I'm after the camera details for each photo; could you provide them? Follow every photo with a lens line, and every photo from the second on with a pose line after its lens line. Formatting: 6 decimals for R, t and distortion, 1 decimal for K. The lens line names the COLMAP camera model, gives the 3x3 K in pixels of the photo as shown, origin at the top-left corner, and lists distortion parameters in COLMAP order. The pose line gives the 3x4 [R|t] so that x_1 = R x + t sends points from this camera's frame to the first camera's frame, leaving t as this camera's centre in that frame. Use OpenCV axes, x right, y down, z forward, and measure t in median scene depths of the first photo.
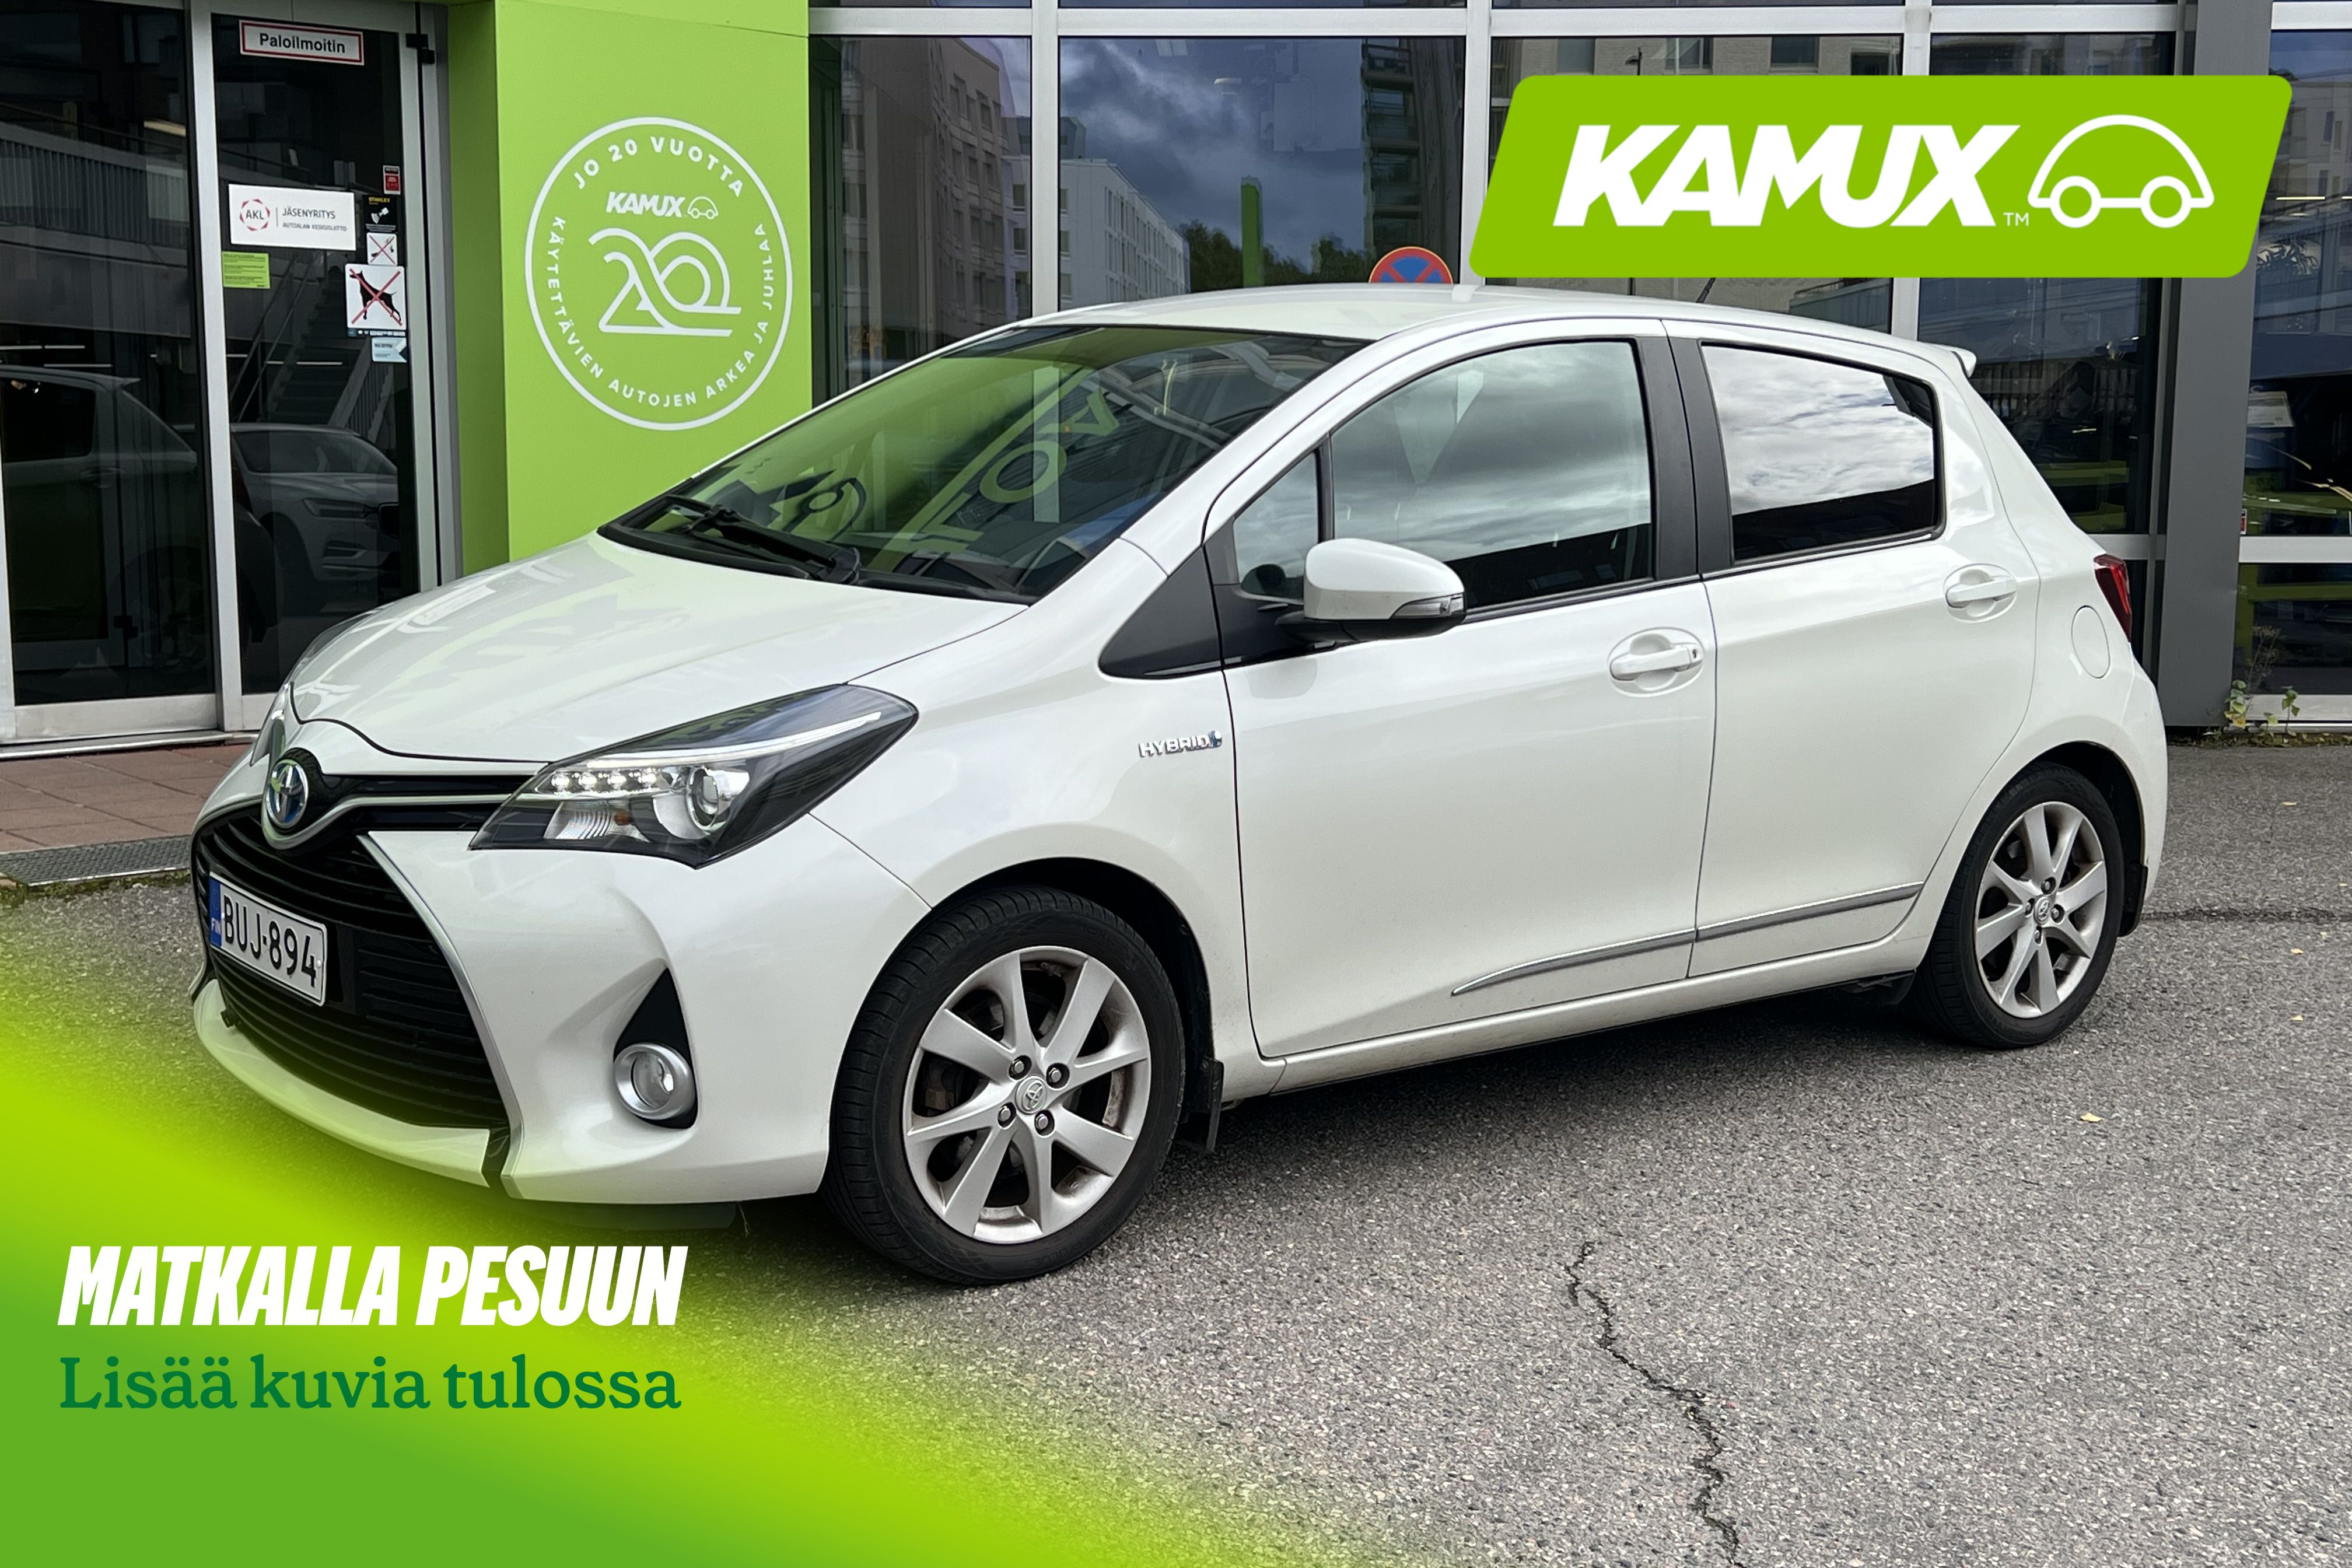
lens RADIAL K [[2738.6, 0, 1176.0], [0, 2738.6, 784.0], [0, 0, 1]] dist [0.139382, -0.387942]
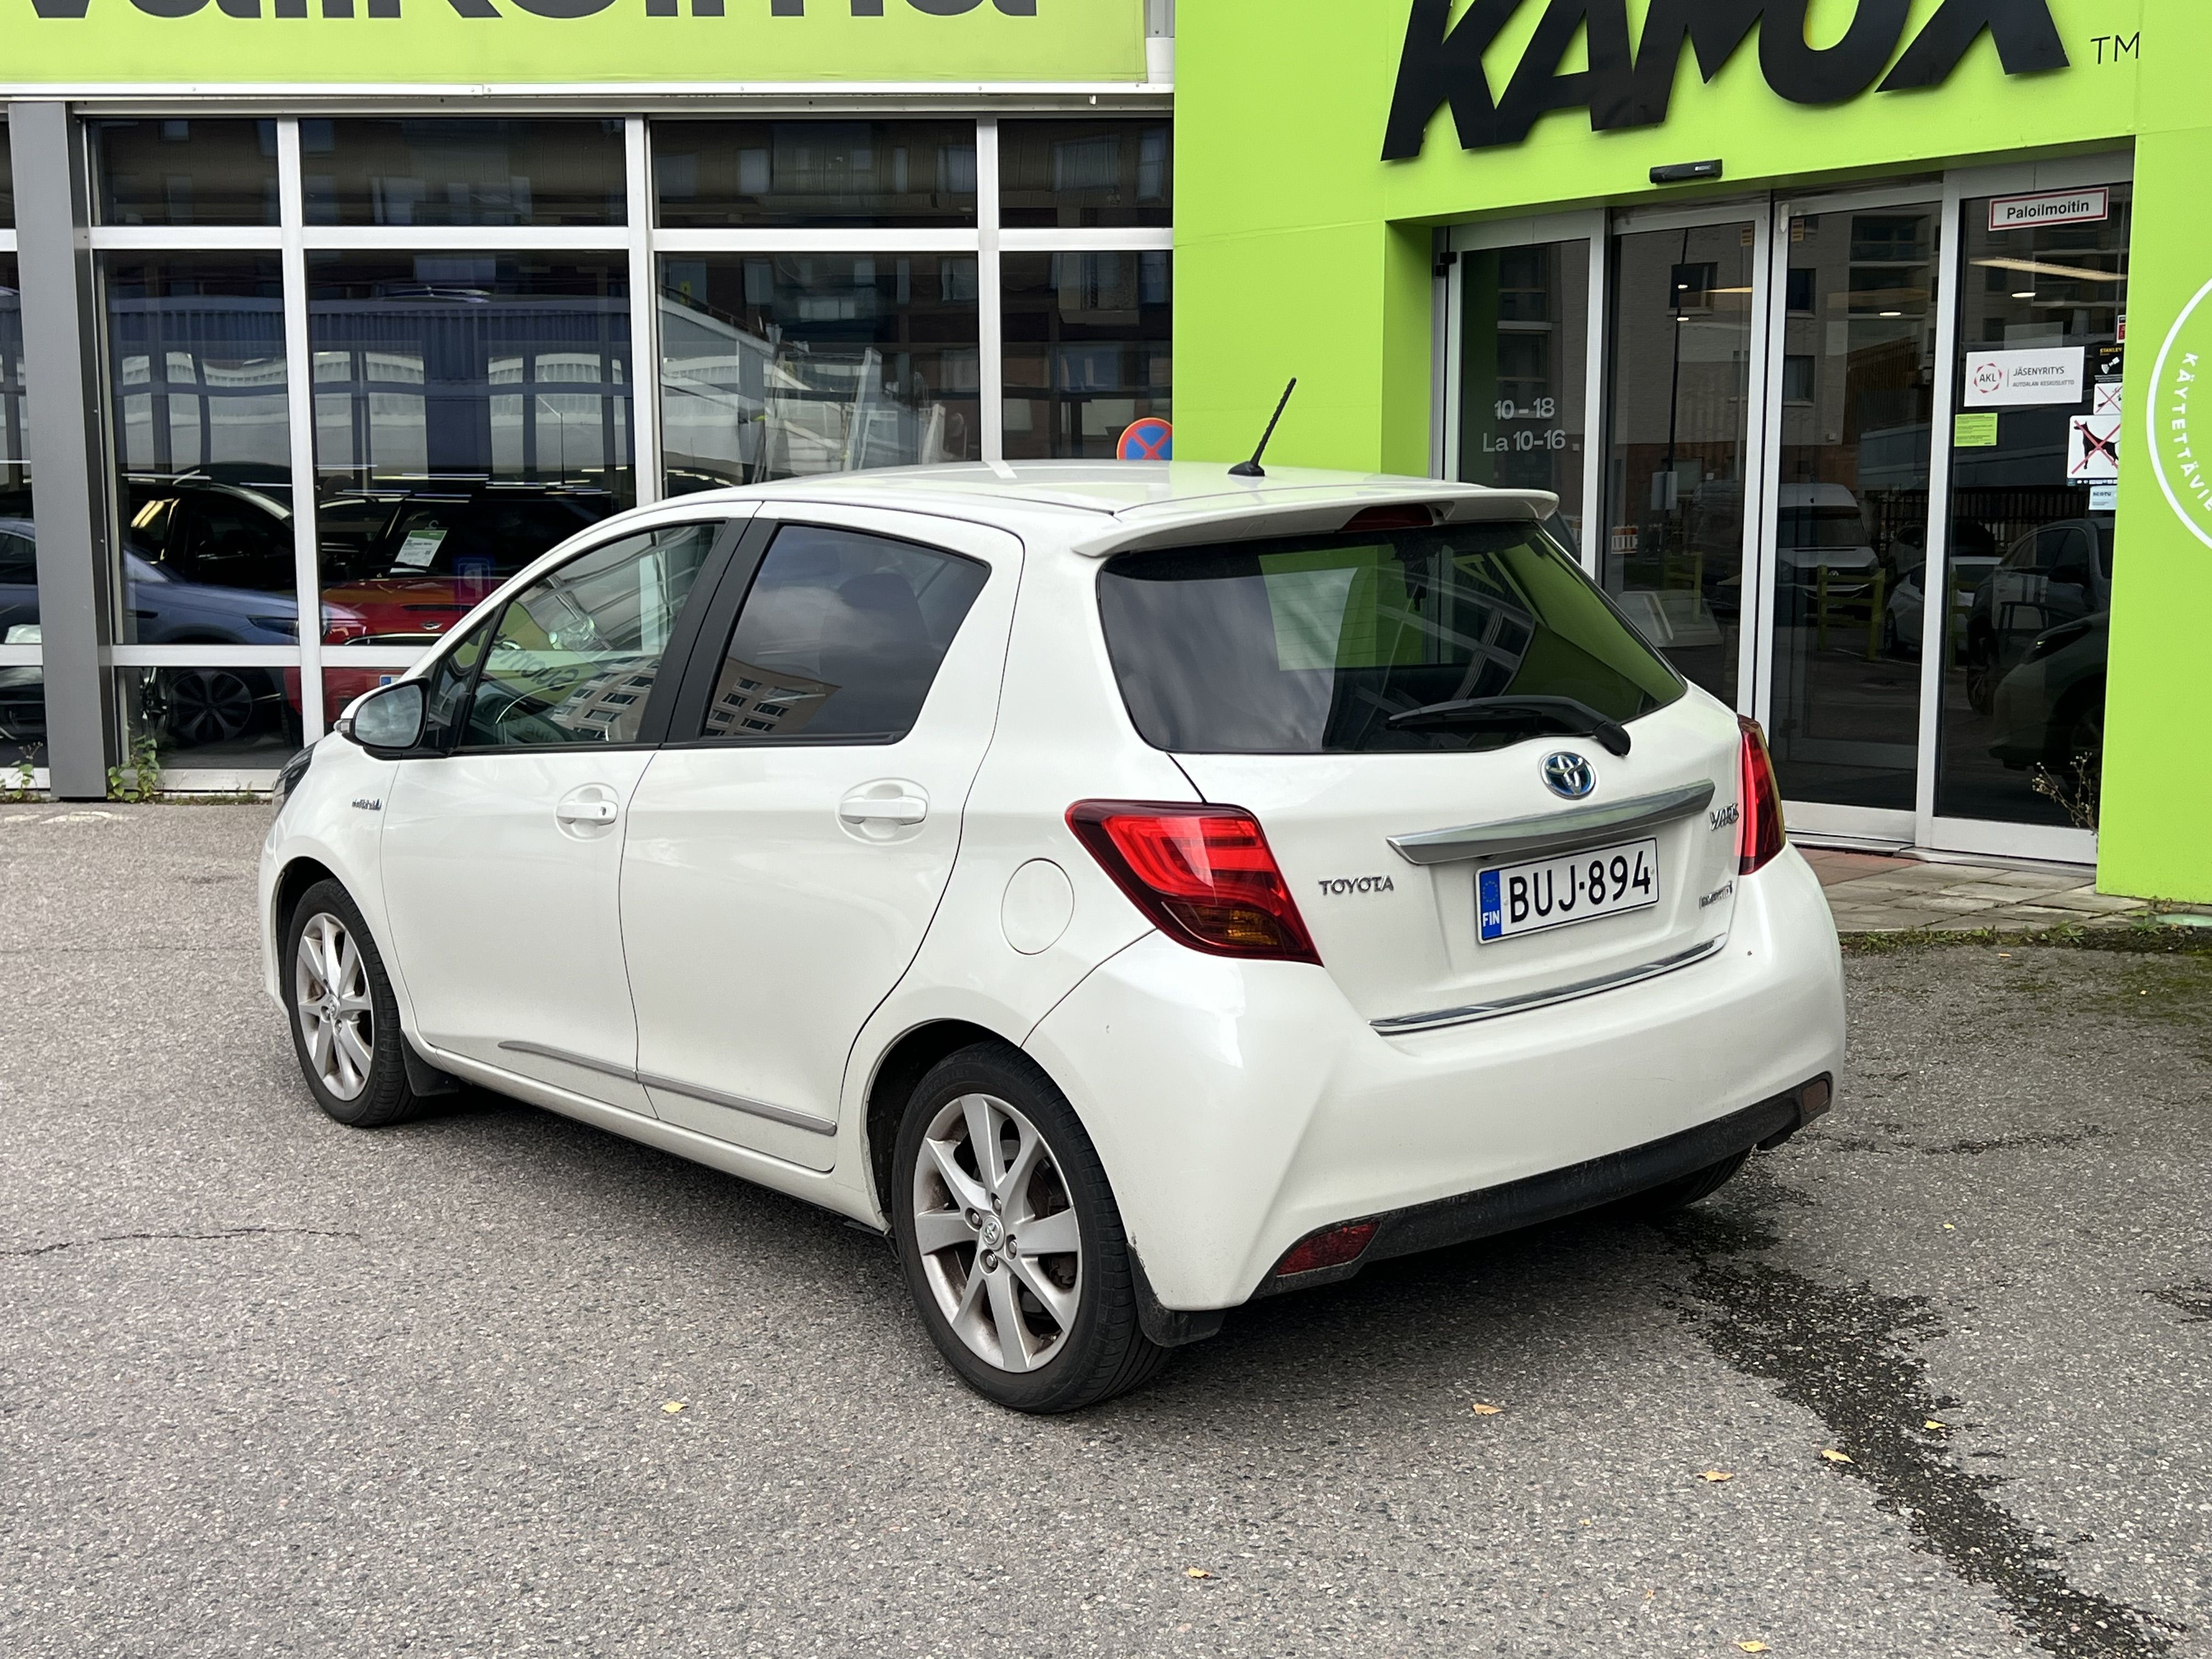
lens RADIAL K [[2472.2, 0, 1090.6], [0, 2472.2, 832.6], [0, 0, 1]] dist [0.148488, -0.400809]
pose [[0.017720, 0.115970, -0.993095, 0.994514], [-0.126641, 0.985511, 0.112825, -0.148167], [0.991790, 0.123767, 0.032150, 0.986154]]
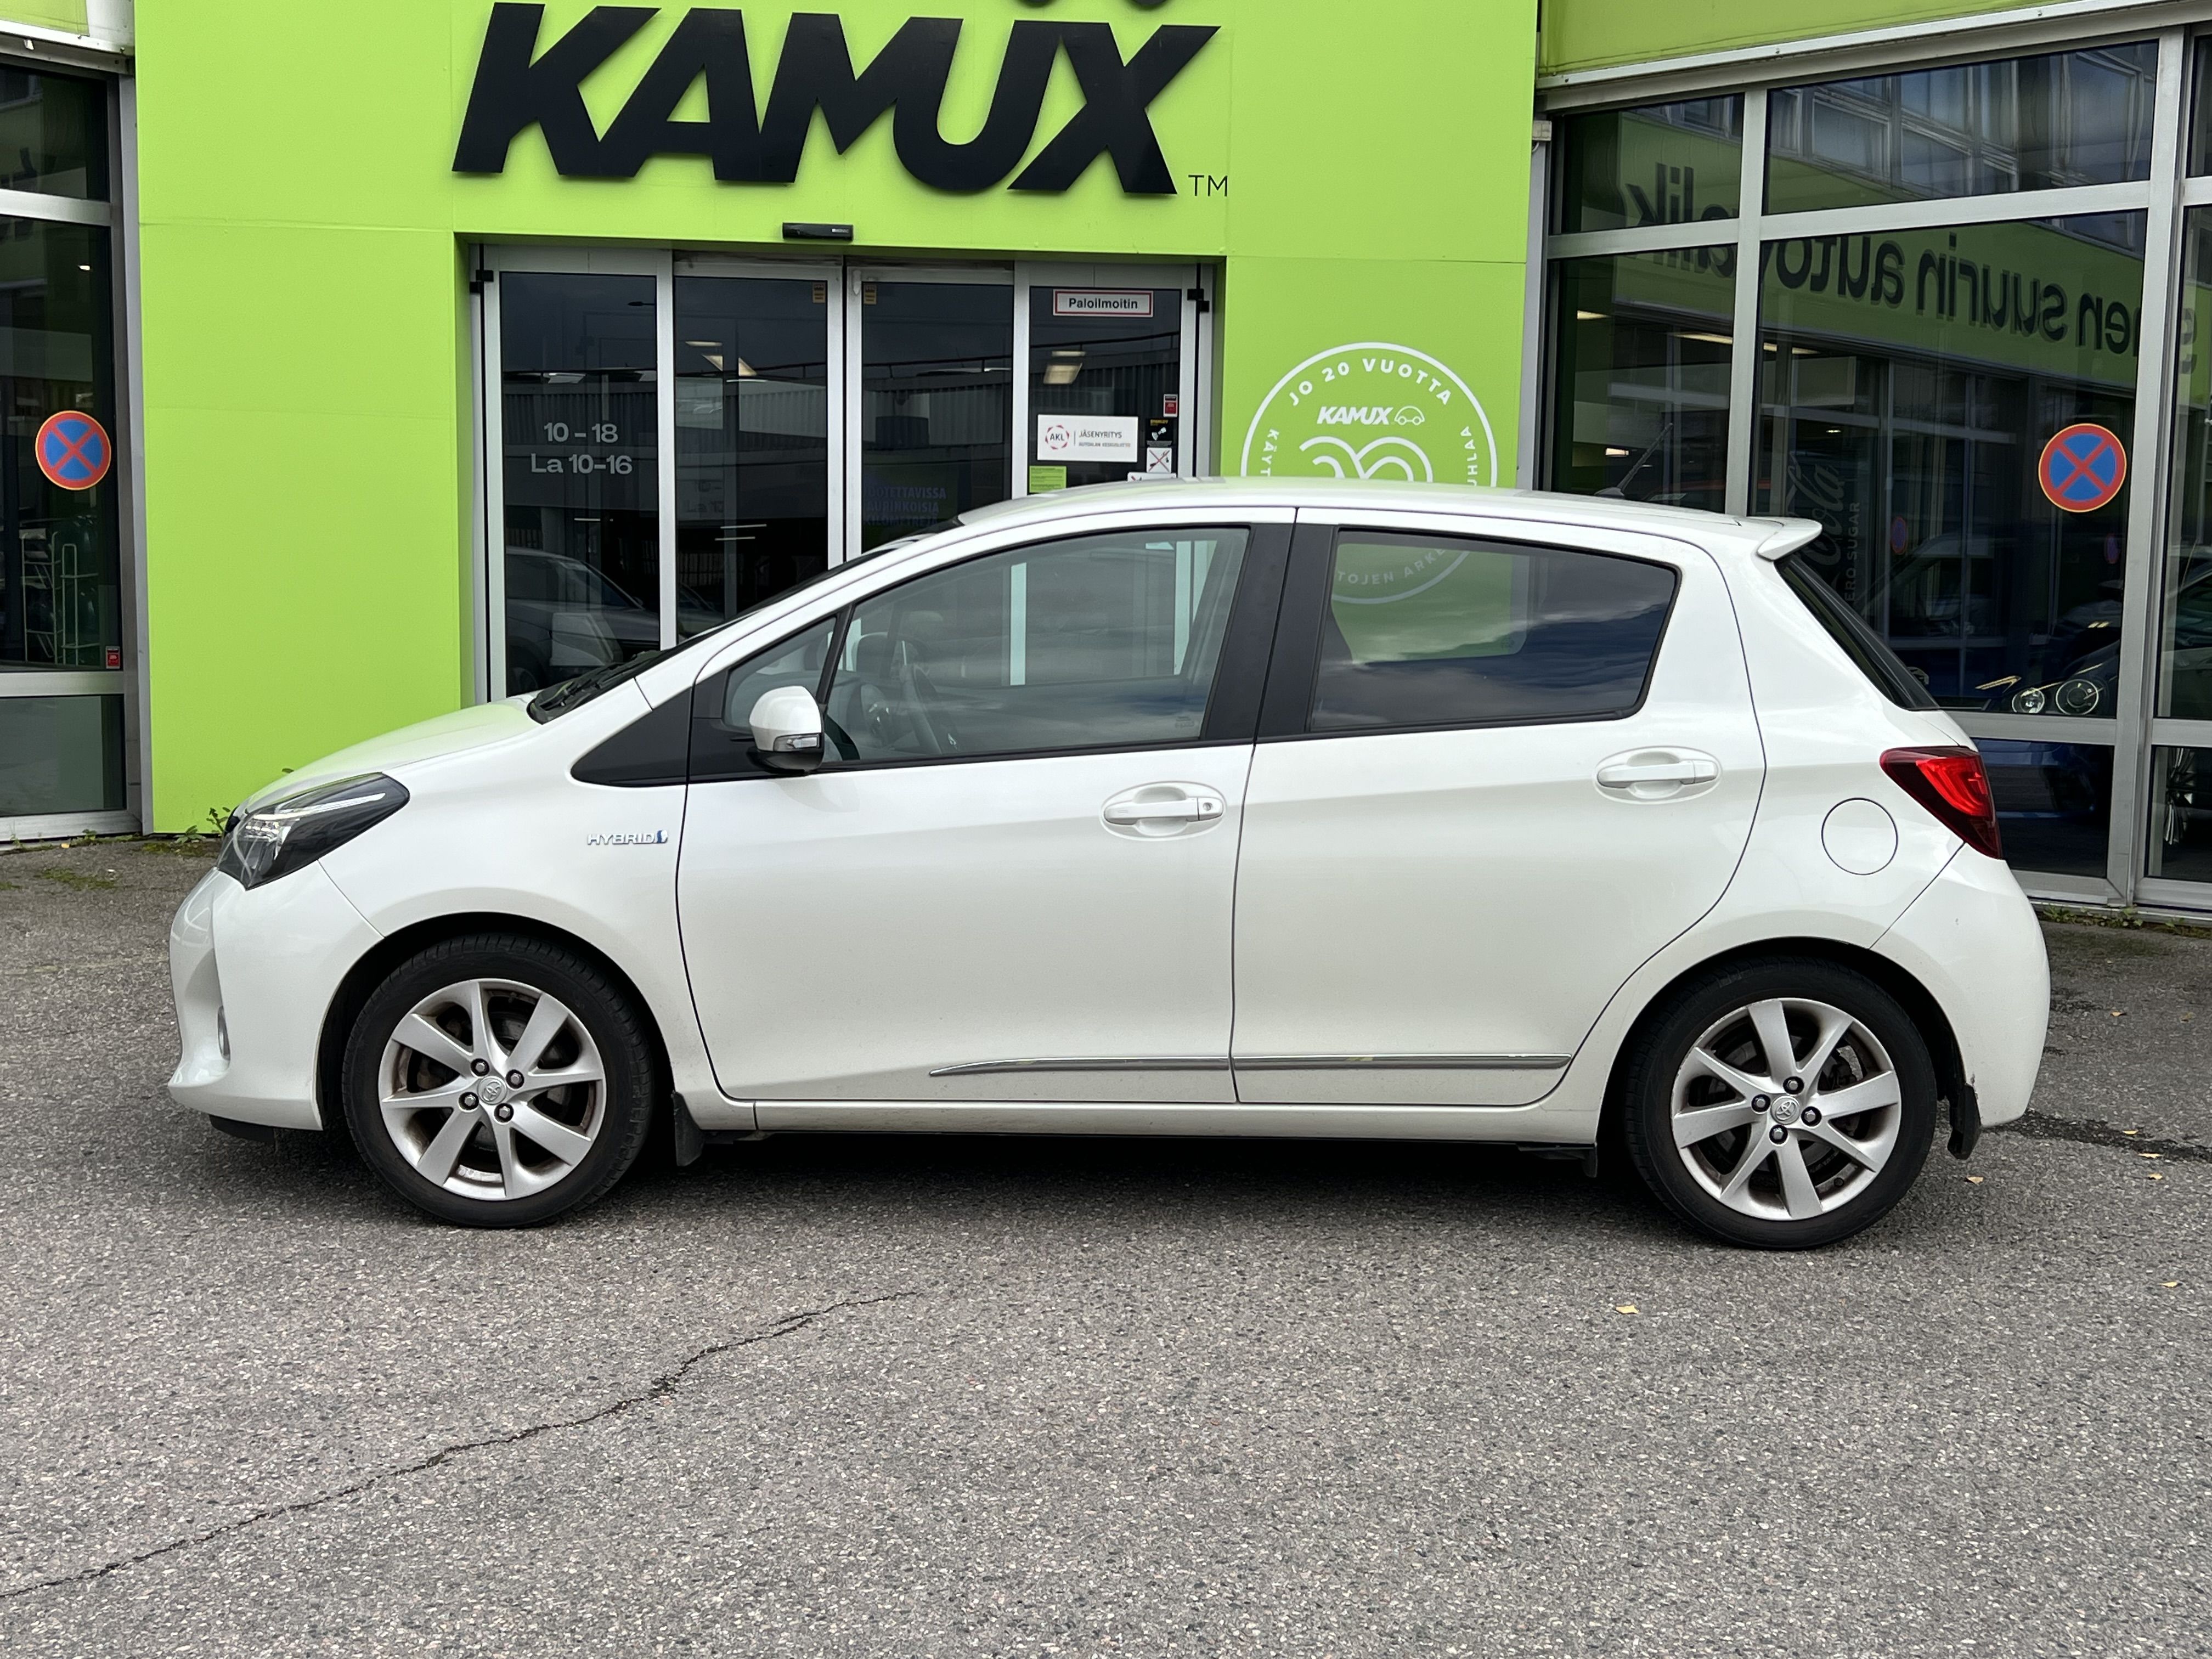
lens RADIAL K [[2472.2, 0, 1090.6], [0, 2472.2, 832.6], [0, 0, 1]] dist [0.148488, -0.400809]
pose [[0.773124, 0.070267, -0.630350, 0.664557], [-0.093393, 0.995623, -0.003562, -0.024551], [0.627341, 0.061624, 0.776303, 0.166359]]
